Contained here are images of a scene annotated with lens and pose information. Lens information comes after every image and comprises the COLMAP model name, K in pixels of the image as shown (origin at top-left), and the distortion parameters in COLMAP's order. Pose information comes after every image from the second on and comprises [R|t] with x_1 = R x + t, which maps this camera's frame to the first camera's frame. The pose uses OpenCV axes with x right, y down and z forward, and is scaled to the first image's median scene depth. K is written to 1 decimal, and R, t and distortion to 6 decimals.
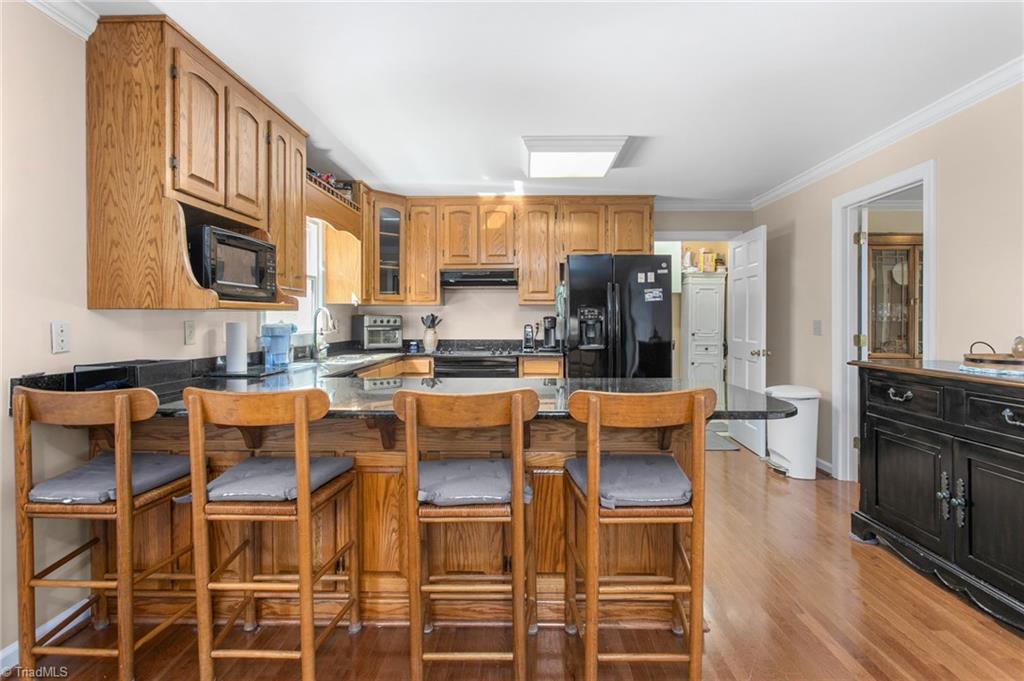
lens RADIAL K [[495.2, 0, 515.9], [0, 495.2, 317.8], [0, 0, 1]] dist [-0.000455, 0.000497]
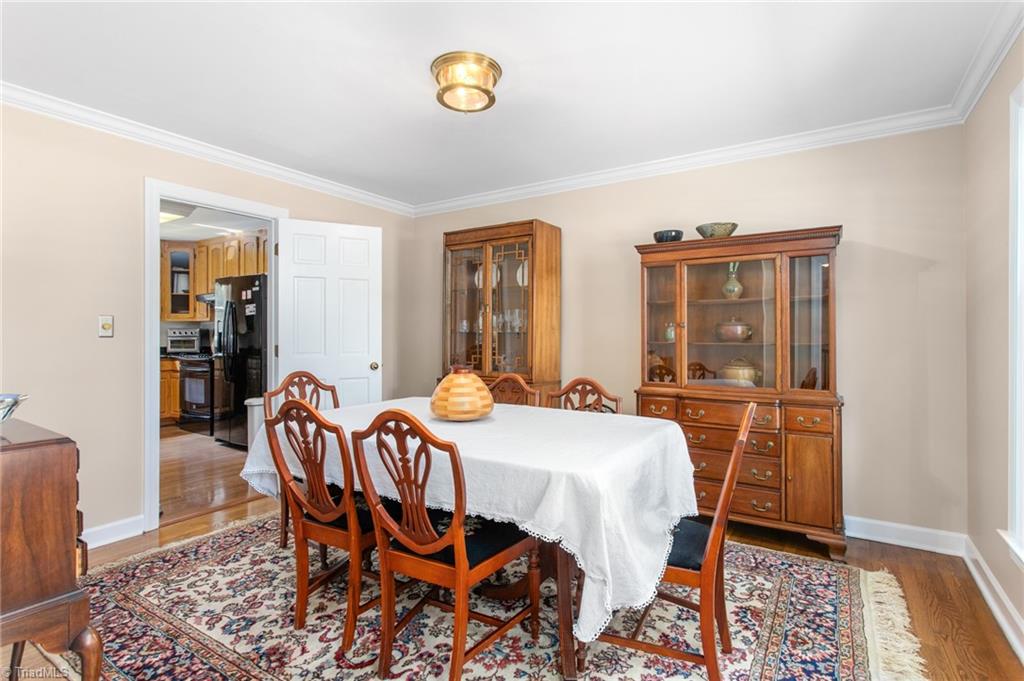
lens RADIAL K [[500.5, 0, 515.2], [0, 500.5, 336.5], [0, 0, 1]] dist [0.001579, 0.000480]
pose [[0.853612, 0.003110, -0.520900, 1.343389], [-0.000731, 0.999988, 0.004772, 0.010253], [0.520909, -0.003692, 0.853604, 0.306427]]
